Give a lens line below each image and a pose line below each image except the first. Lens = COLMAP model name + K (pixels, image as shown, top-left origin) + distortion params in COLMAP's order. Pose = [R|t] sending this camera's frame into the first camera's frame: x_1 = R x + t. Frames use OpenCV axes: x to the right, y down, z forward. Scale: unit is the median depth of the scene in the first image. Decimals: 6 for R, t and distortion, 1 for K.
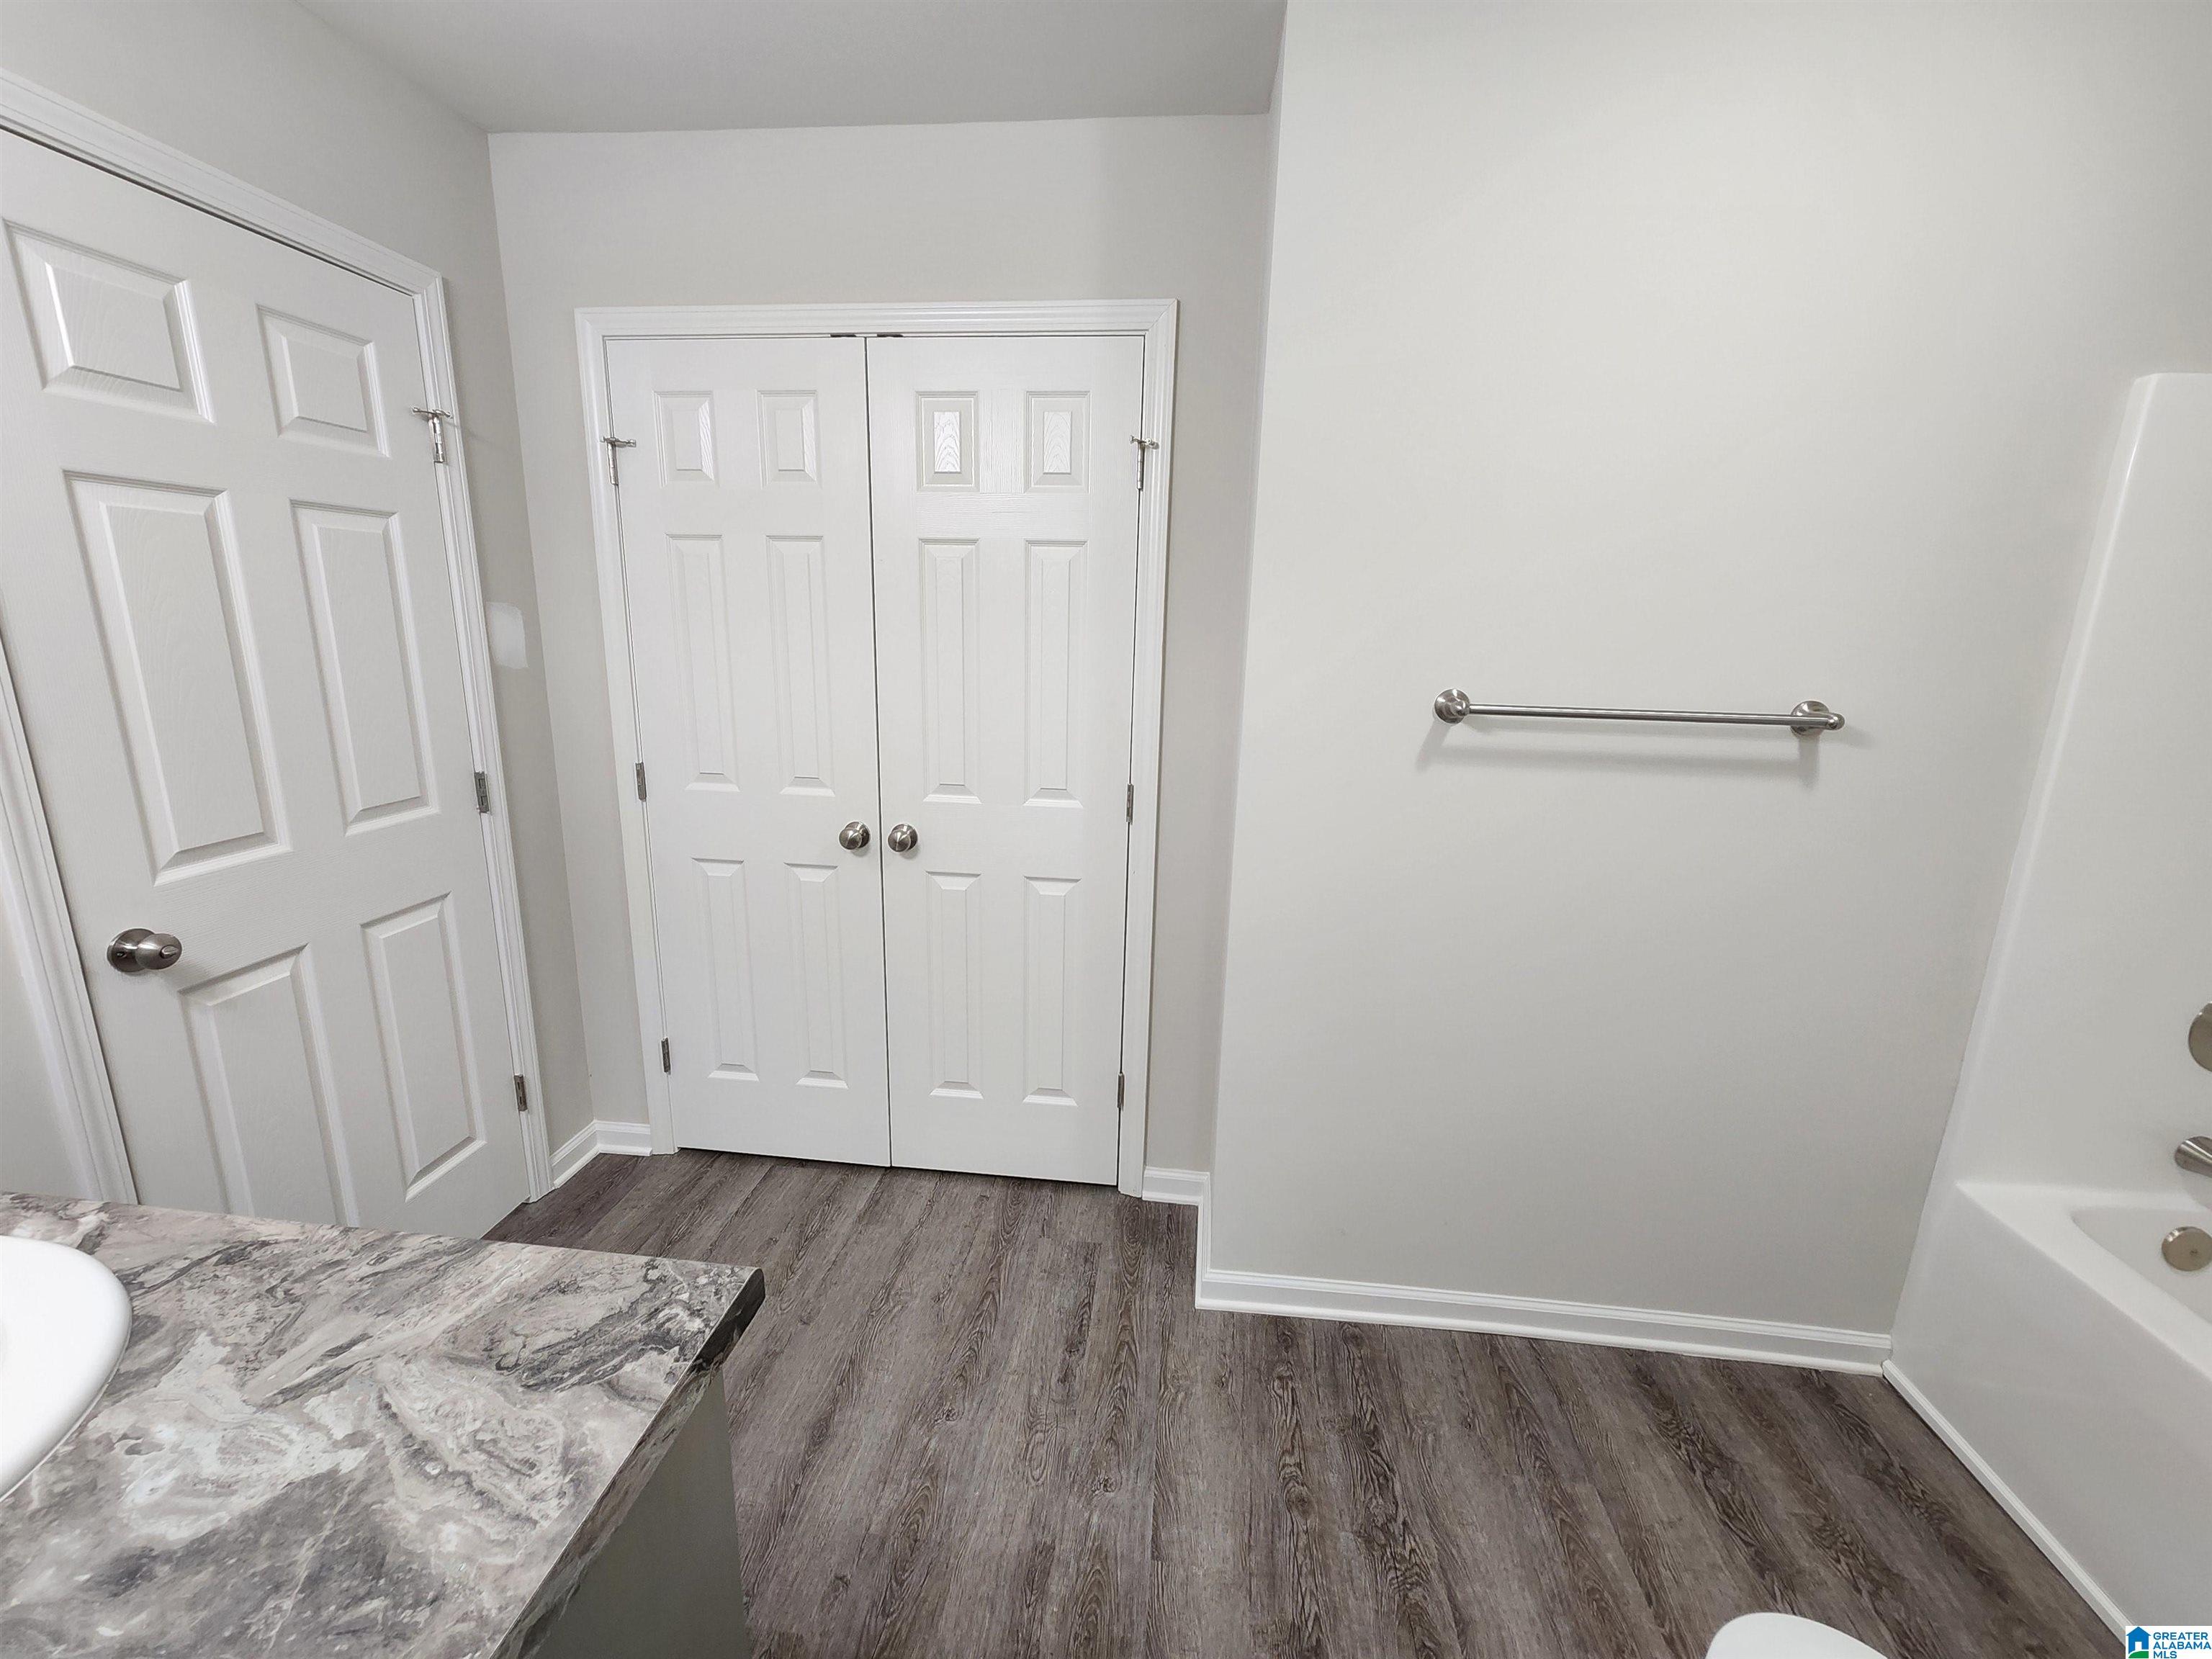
lens RADIAL K [[909.6, 0, 1099.9], [0, 909.6, 825.9], [0, 0, 1]] dist [-0.002454, 0.001422]
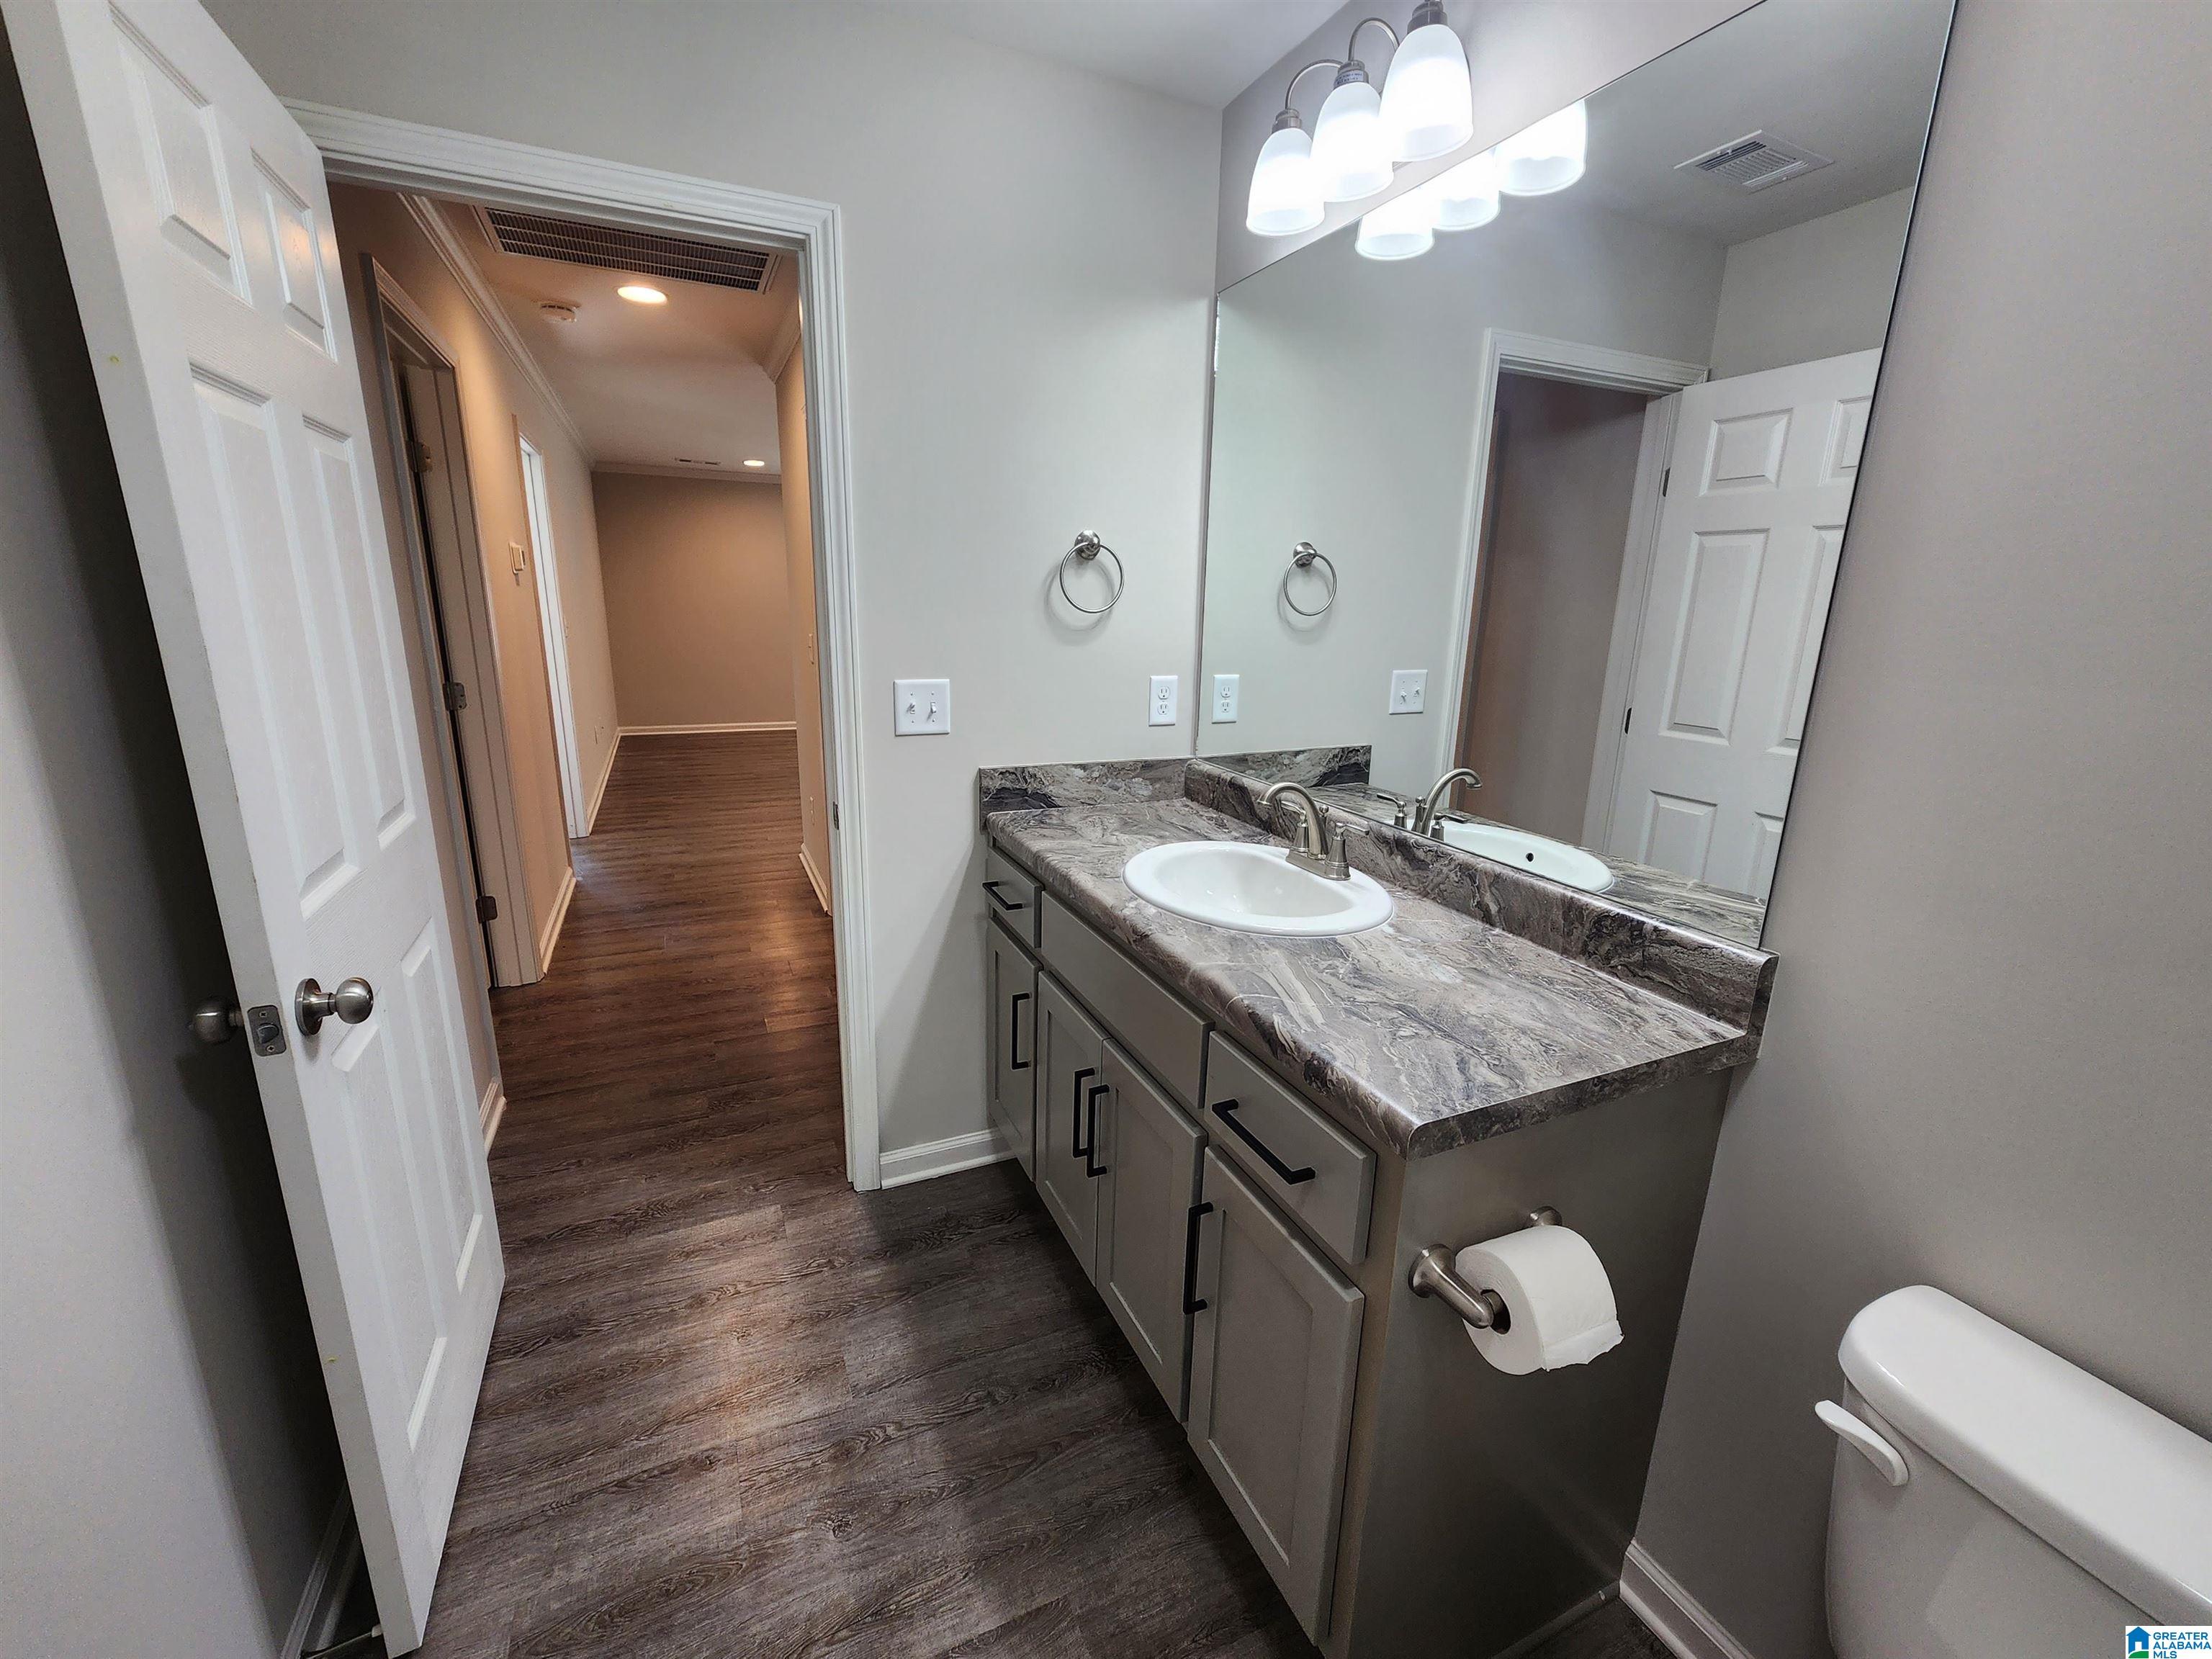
lens RADIAL K [[909.6, 0, 1096.5], [0, 909.6, 813.7], [0, 0, 1]] dist [-0.002454, 0.001422]
pose [[-0.510039, -0.237343, 0.826758, -1.497581], [0.164937, 0.916354, 0.364816, -0.251923], [-0.844190, 0.322434, -0.428229, 1.046455]]
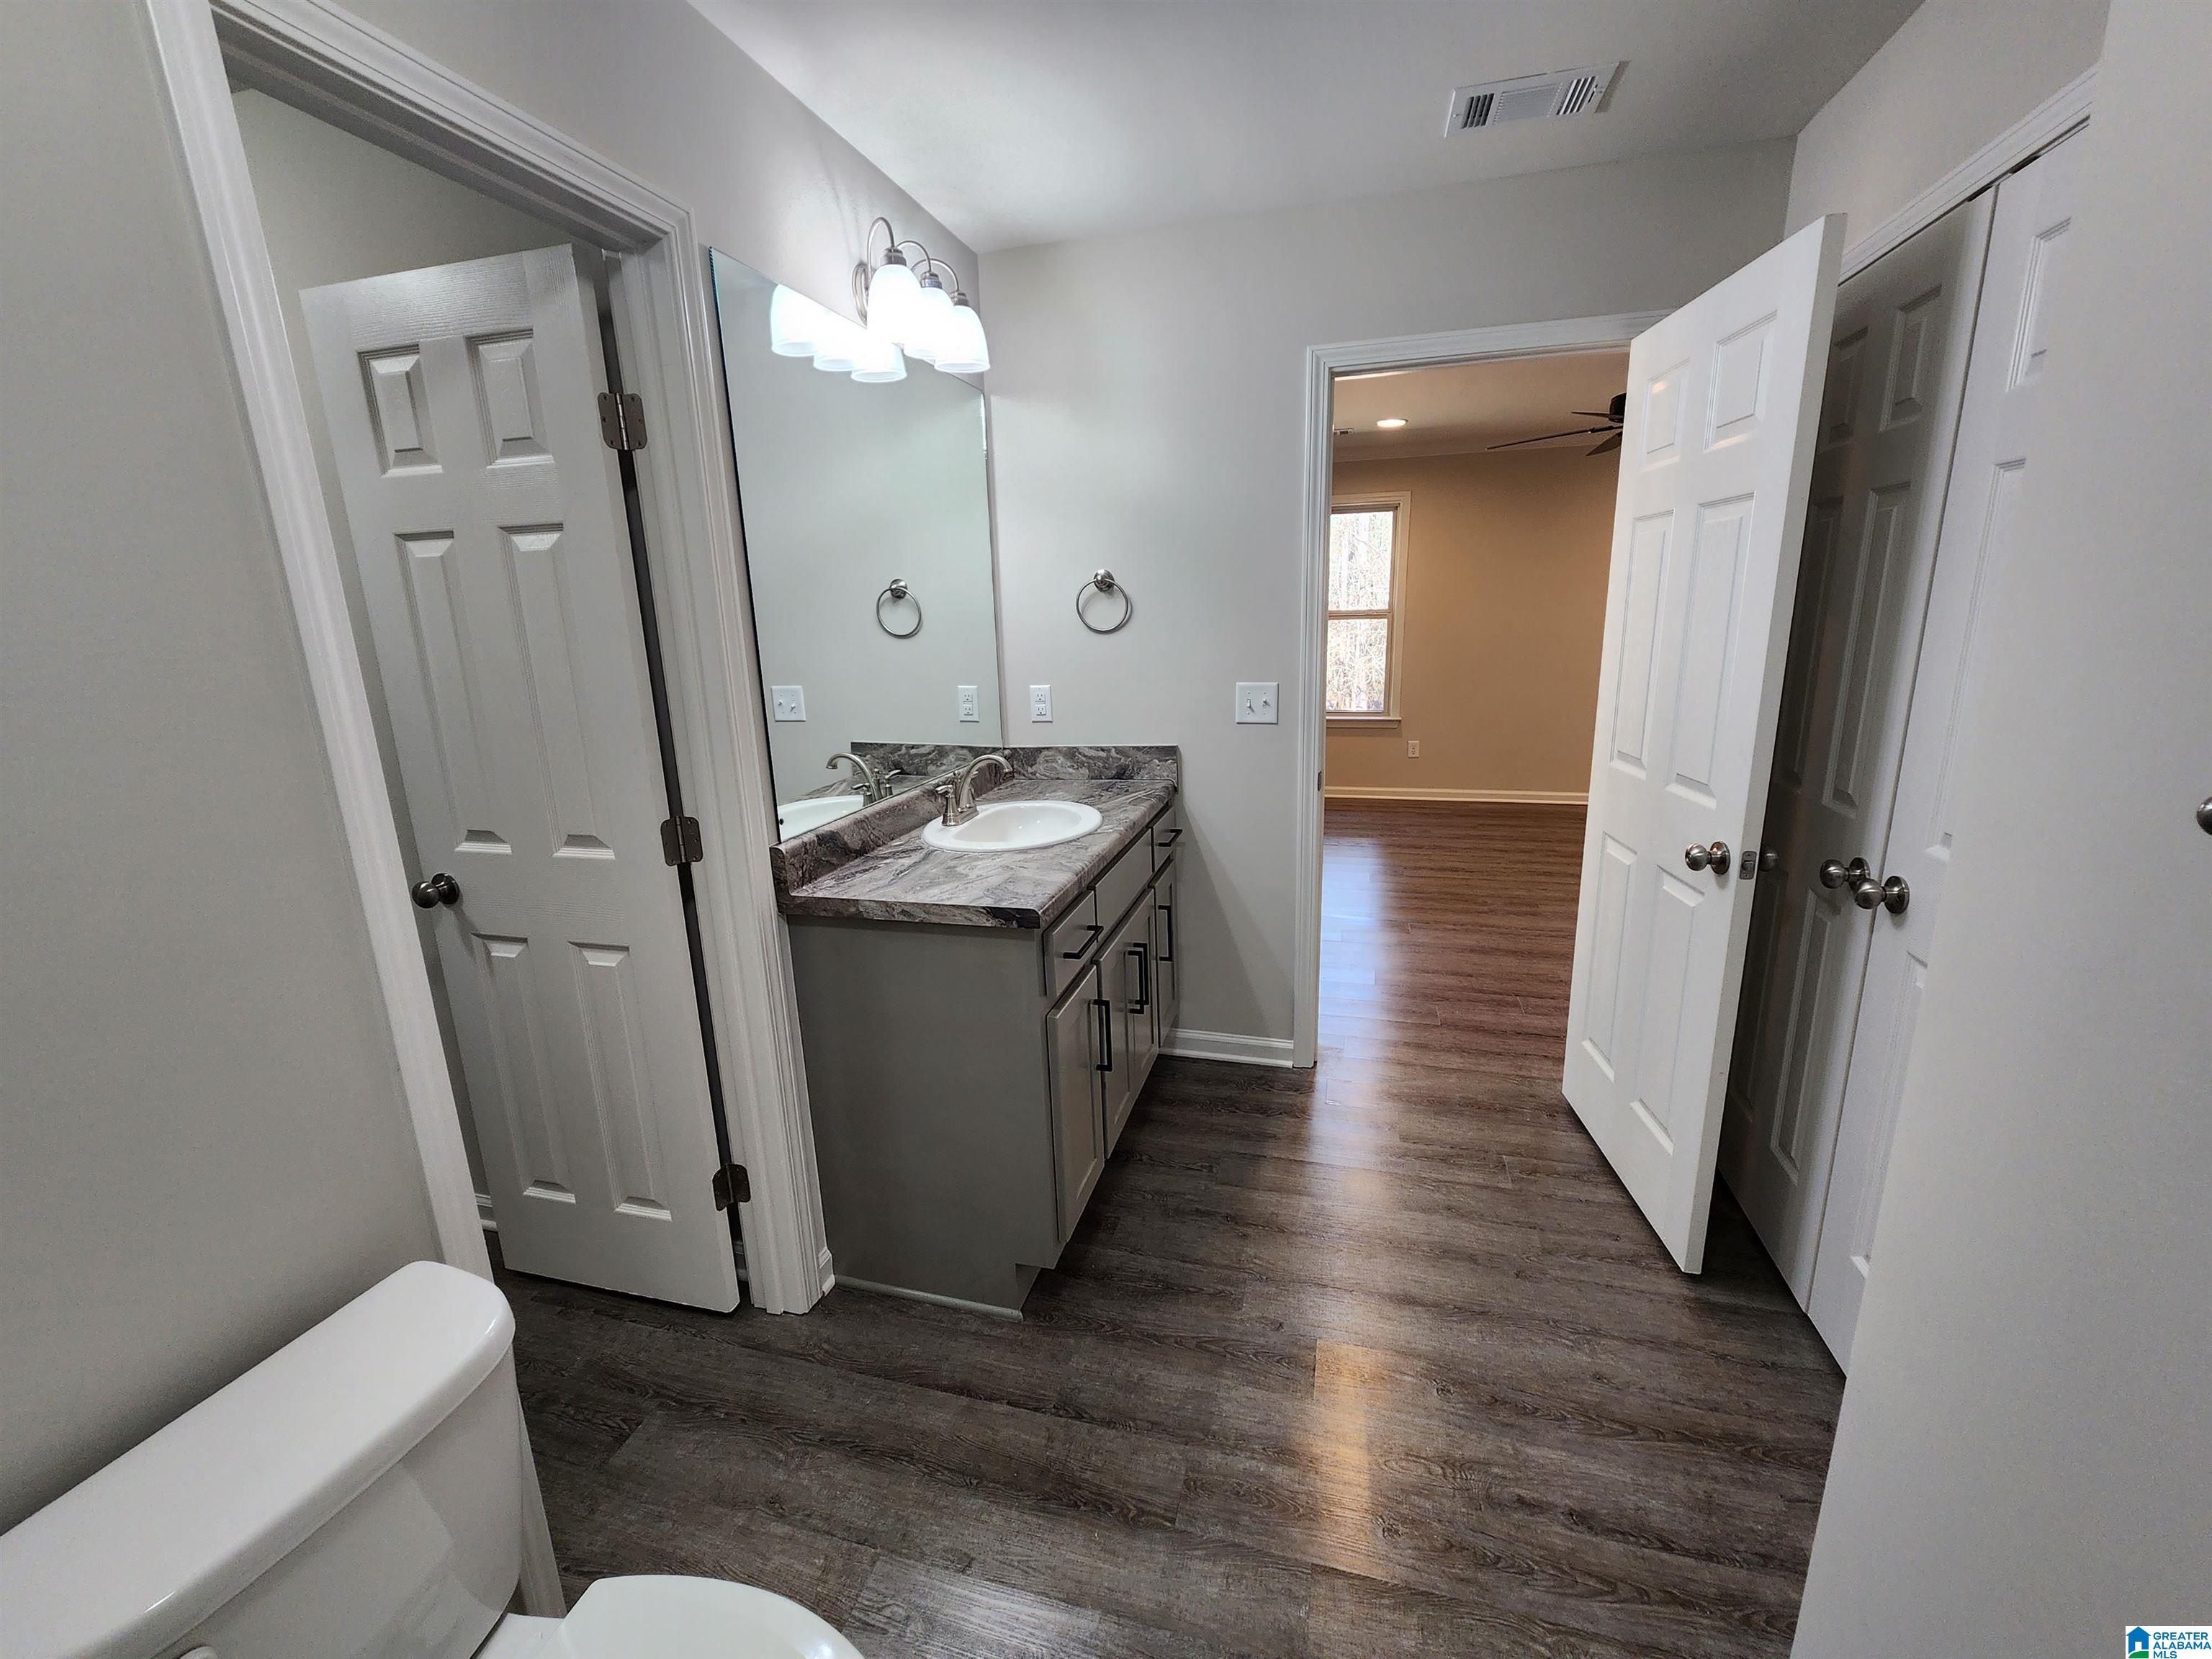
lens RADIAL K [[909.6, 0, 1094.2], [0, 909.6, 834.3], [0, 0, 1]] dist [-0.002454, 0.001422]
pose [[-0.171561, 0.219305, -0.960454, 0.912403], [-0.196300, 0.947750, 0.251468, -0.142575], [0.965419, 0.231679, -0.119547, 0.749377]]
